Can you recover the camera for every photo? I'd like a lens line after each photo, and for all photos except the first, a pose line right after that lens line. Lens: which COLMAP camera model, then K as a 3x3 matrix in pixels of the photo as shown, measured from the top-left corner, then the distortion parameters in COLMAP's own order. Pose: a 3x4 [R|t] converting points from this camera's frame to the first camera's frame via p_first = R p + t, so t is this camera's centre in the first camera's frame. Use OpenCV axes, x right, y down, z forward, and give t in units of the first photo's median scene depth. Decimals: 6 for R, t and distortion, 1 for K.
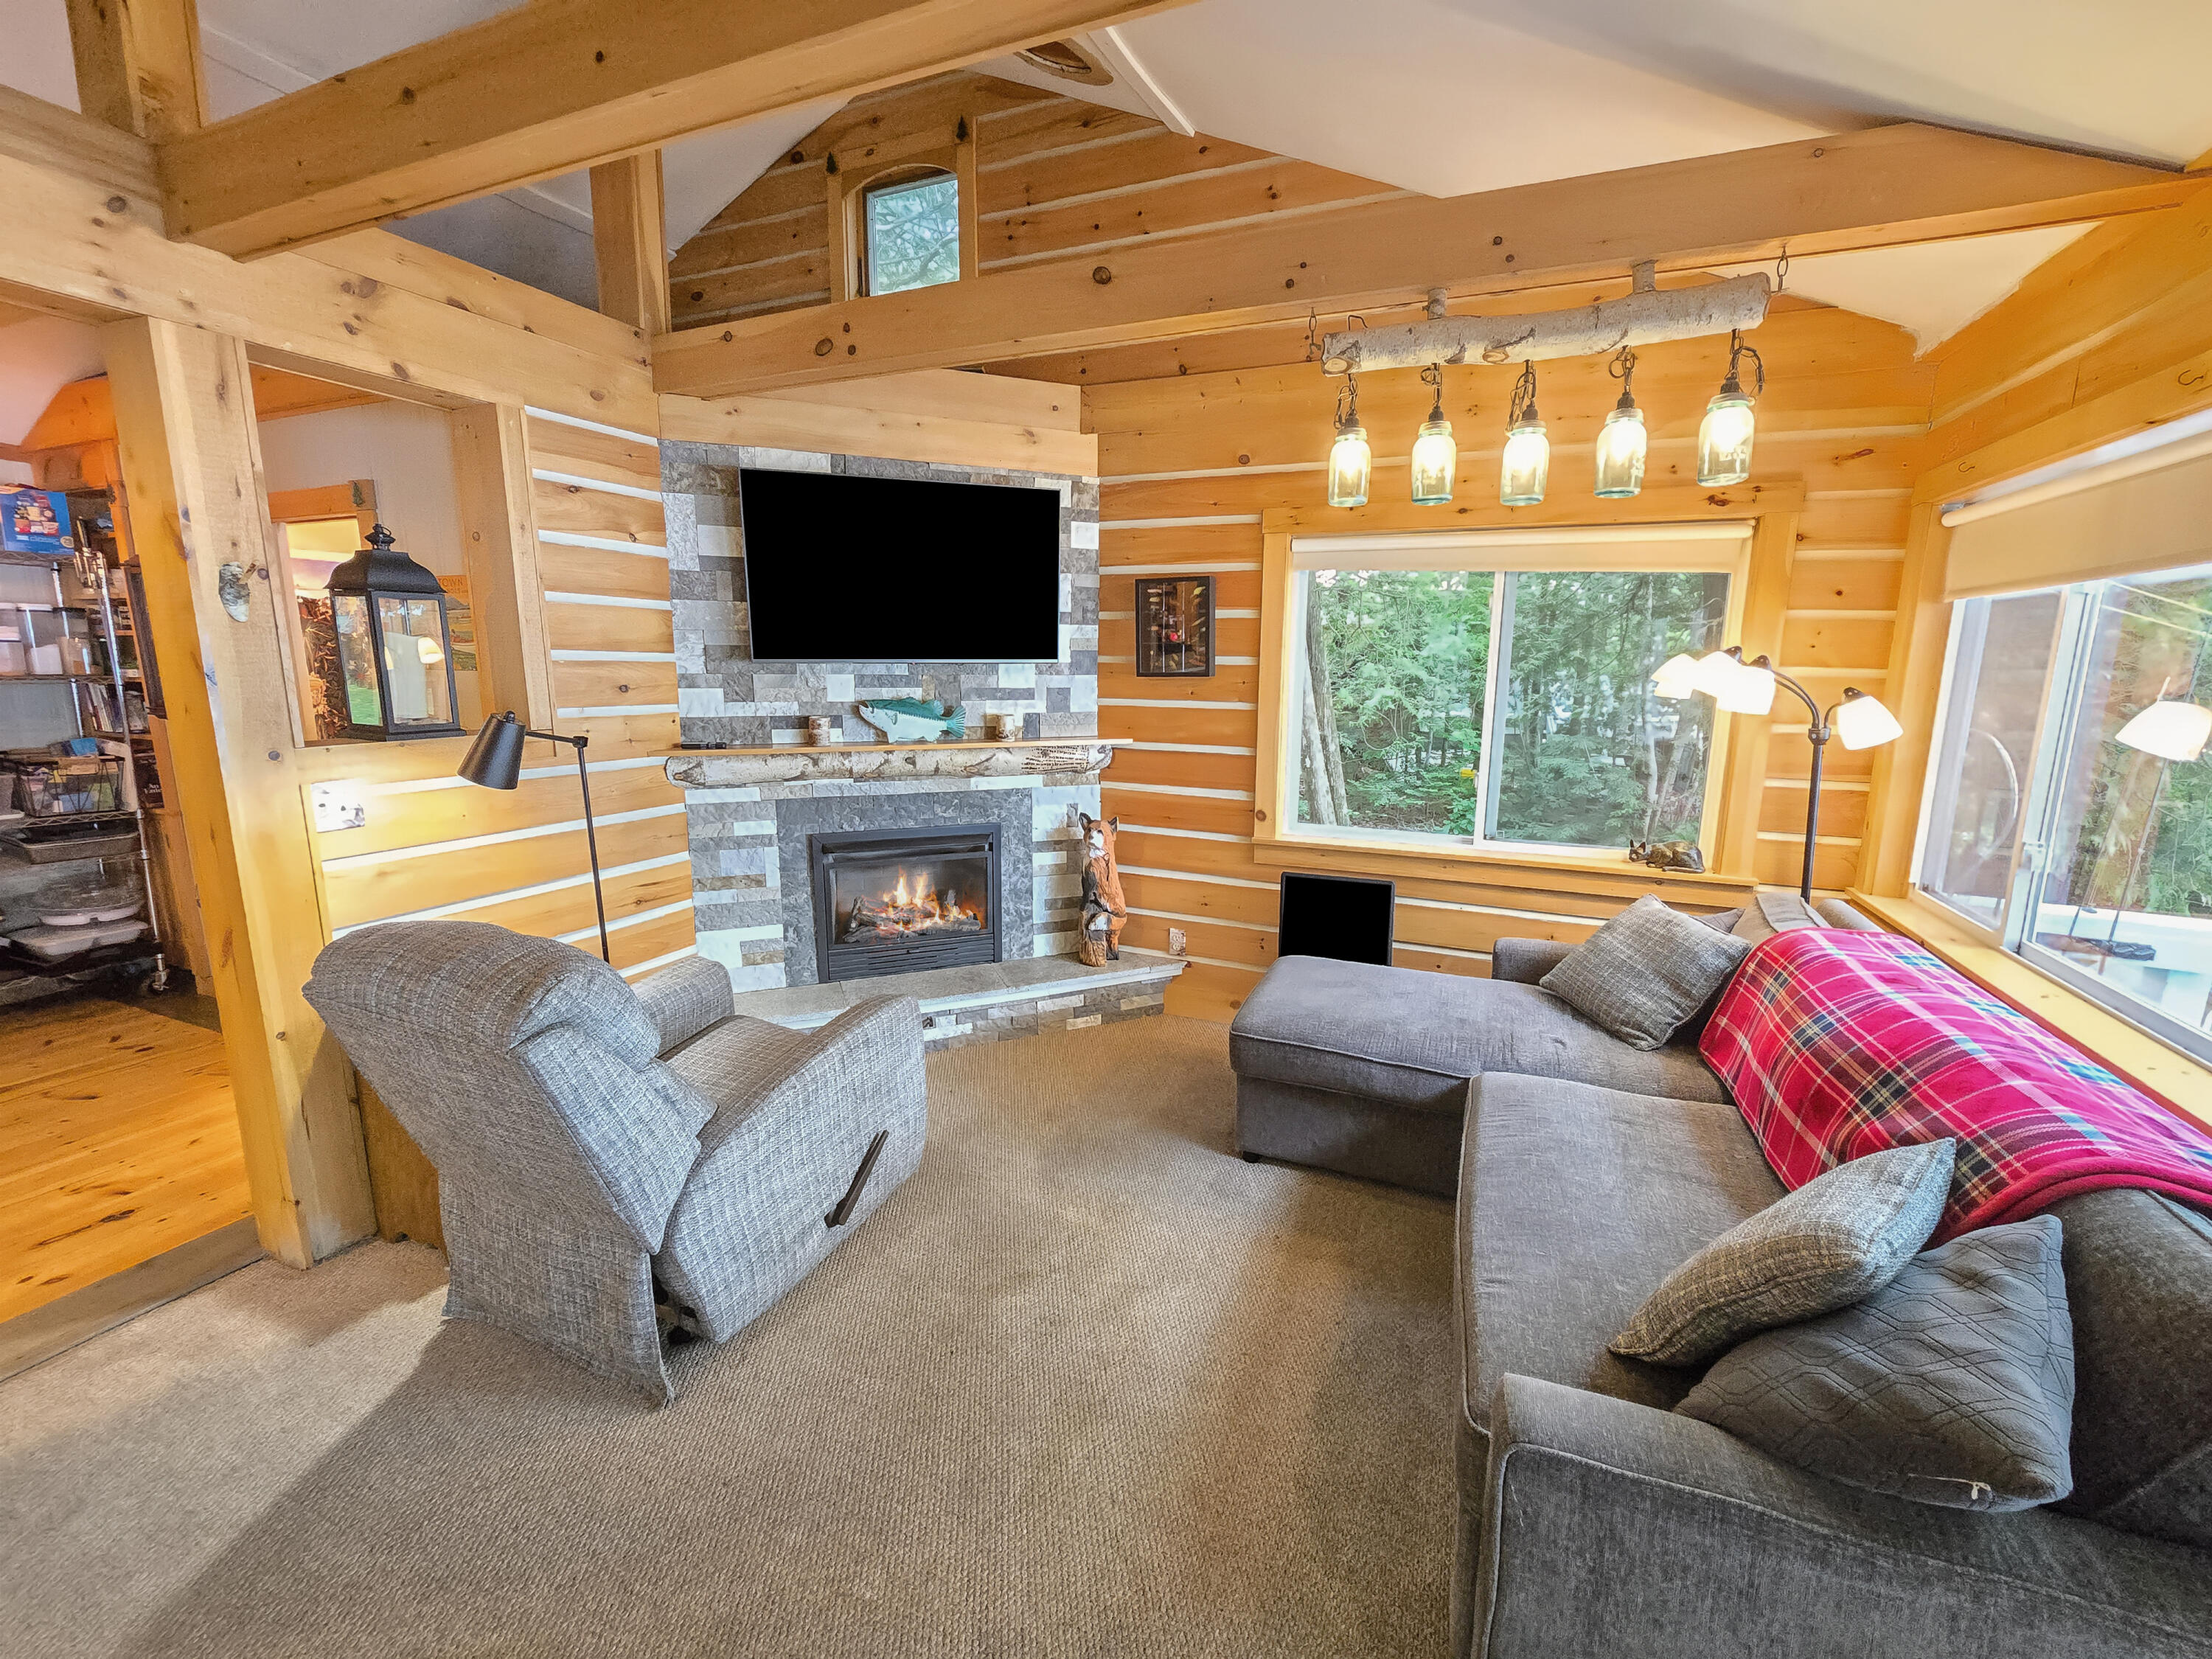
lens RADIAL K [[903.2, 0, 1119.9], [0, 903.2, 827.2], [0, 0, 1]] dist [-0.004009, 0.000155]
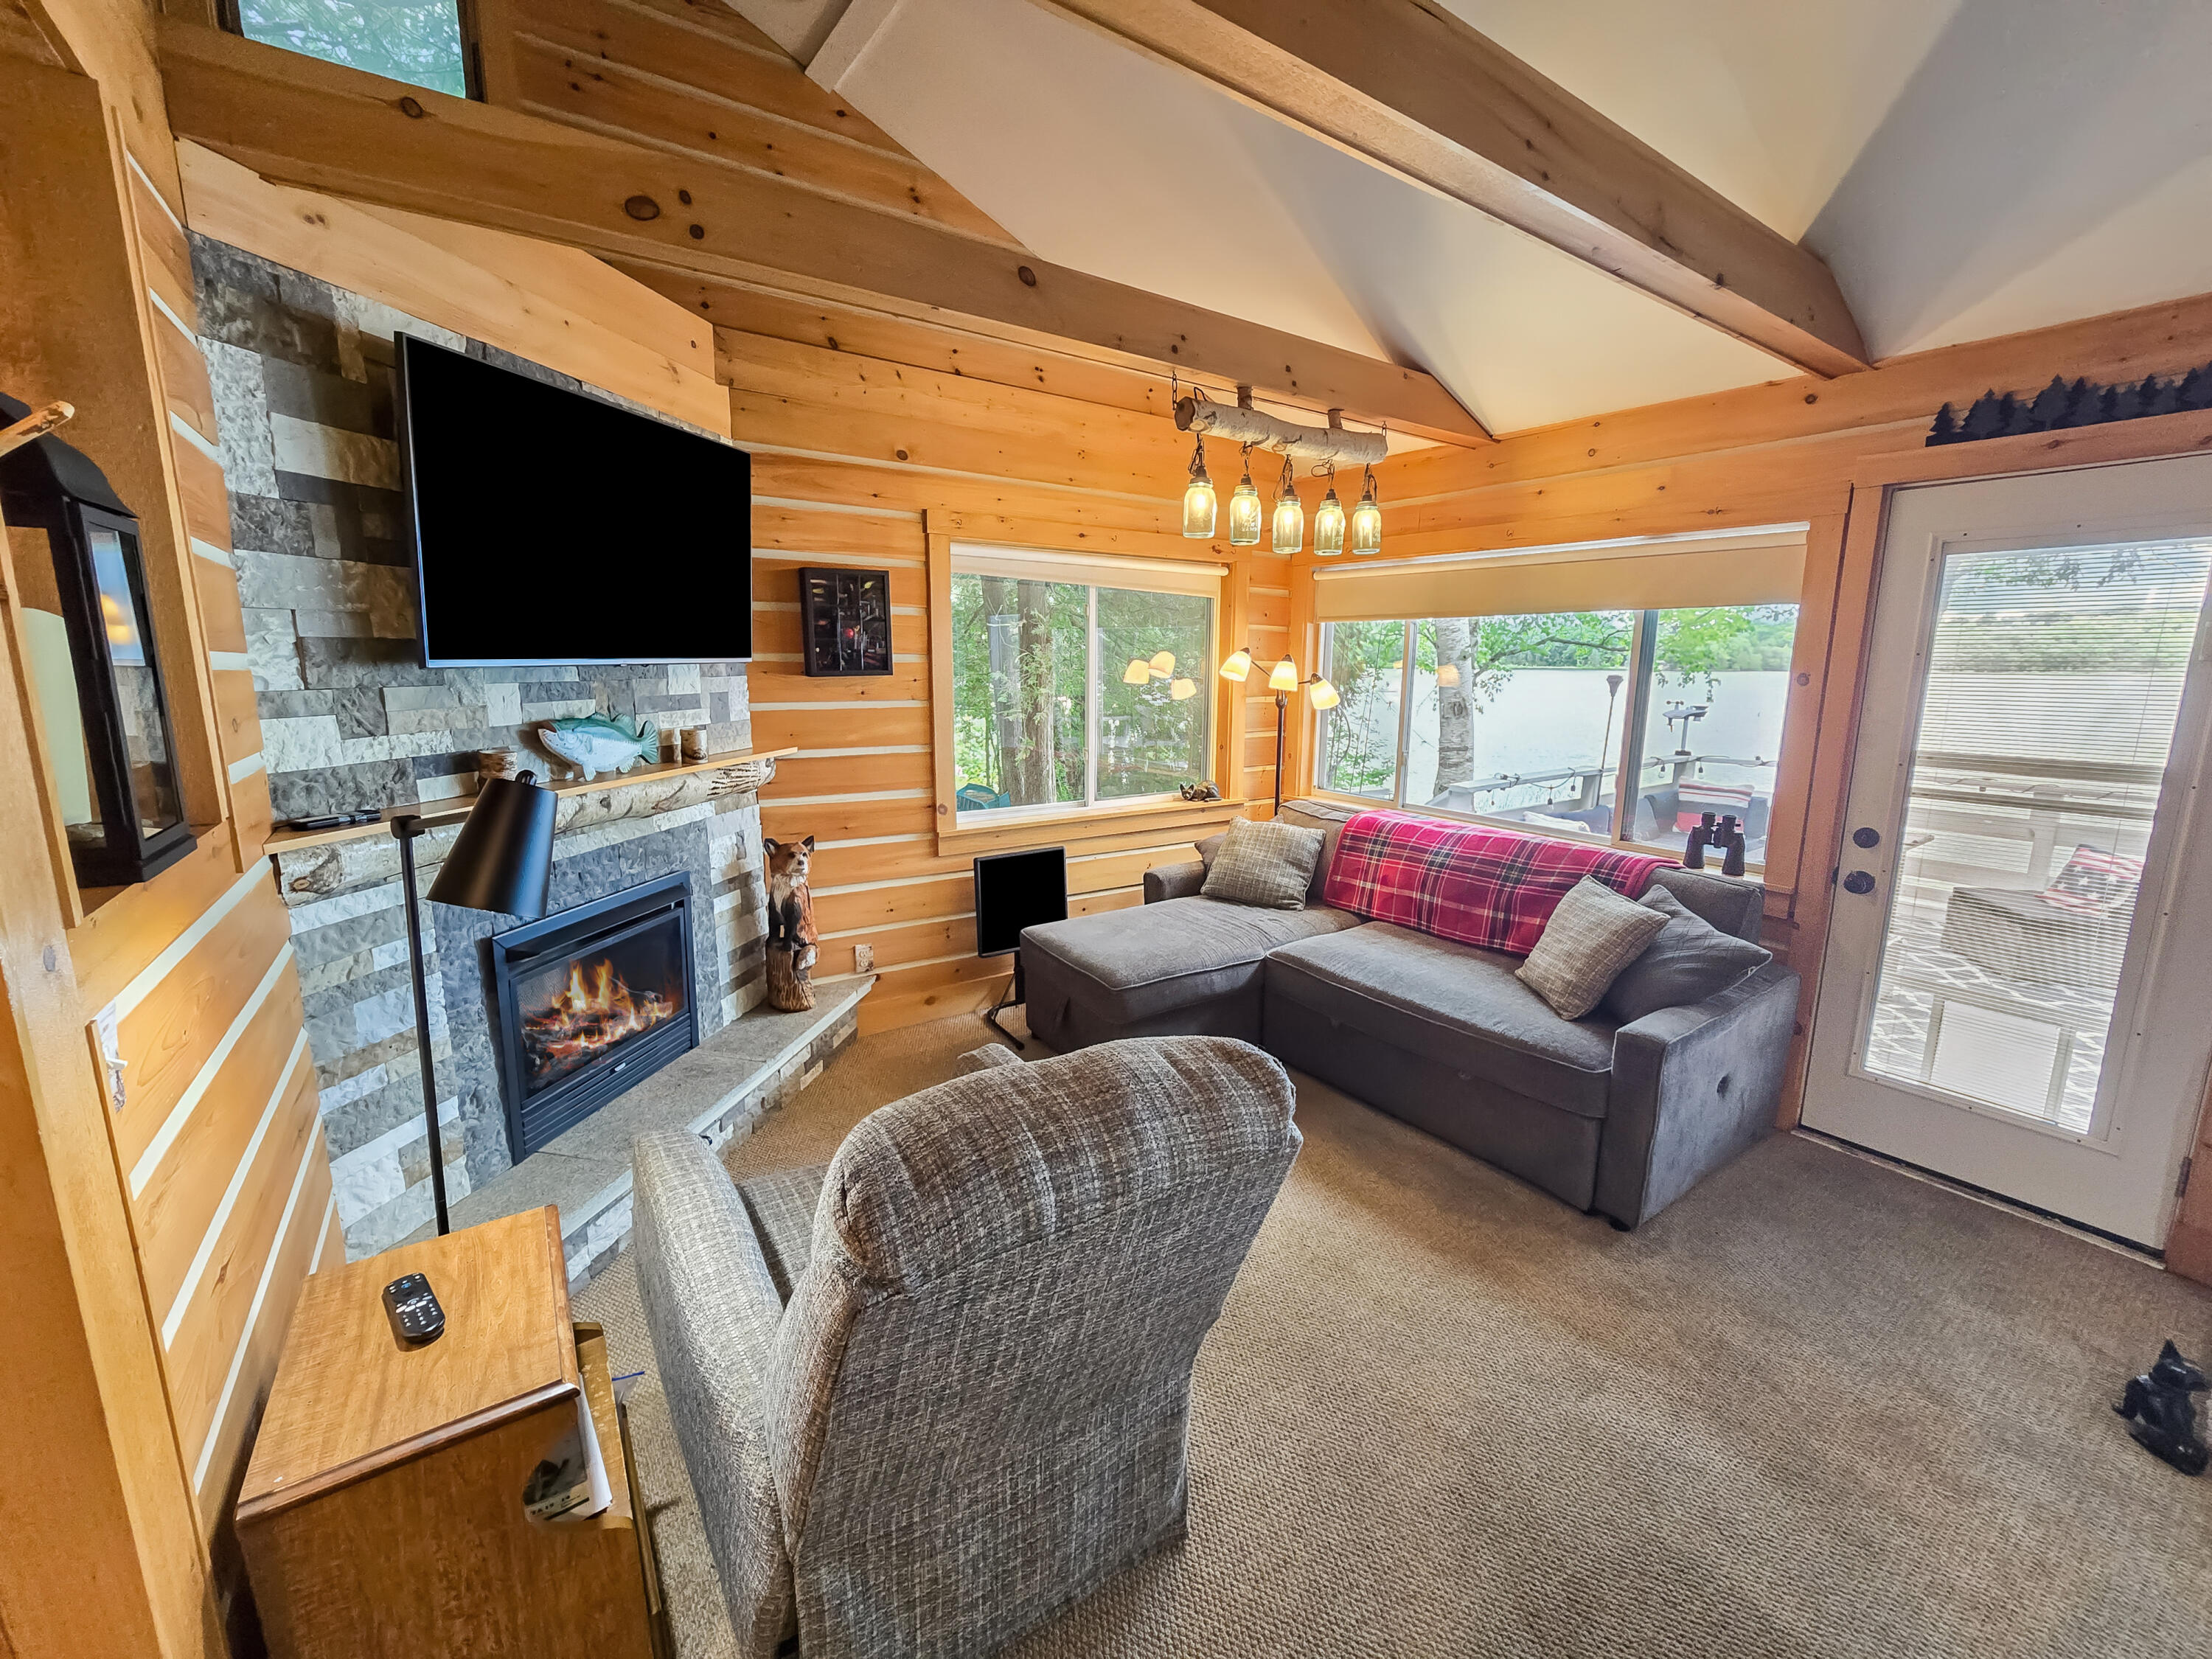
lens RADIAL K [[903.2, 0, 1120.6], [0, 903.2, 827.5], [0, 0, 1]] dist [-0.004009, 0.000155]
pose [[0.542396, -0.161162, 0.824520, -0.611327], [0.149453, 0.984283, 0.094075, -0.061869], [-0.826723, 0.072201, 0.557958, 0.277017]]
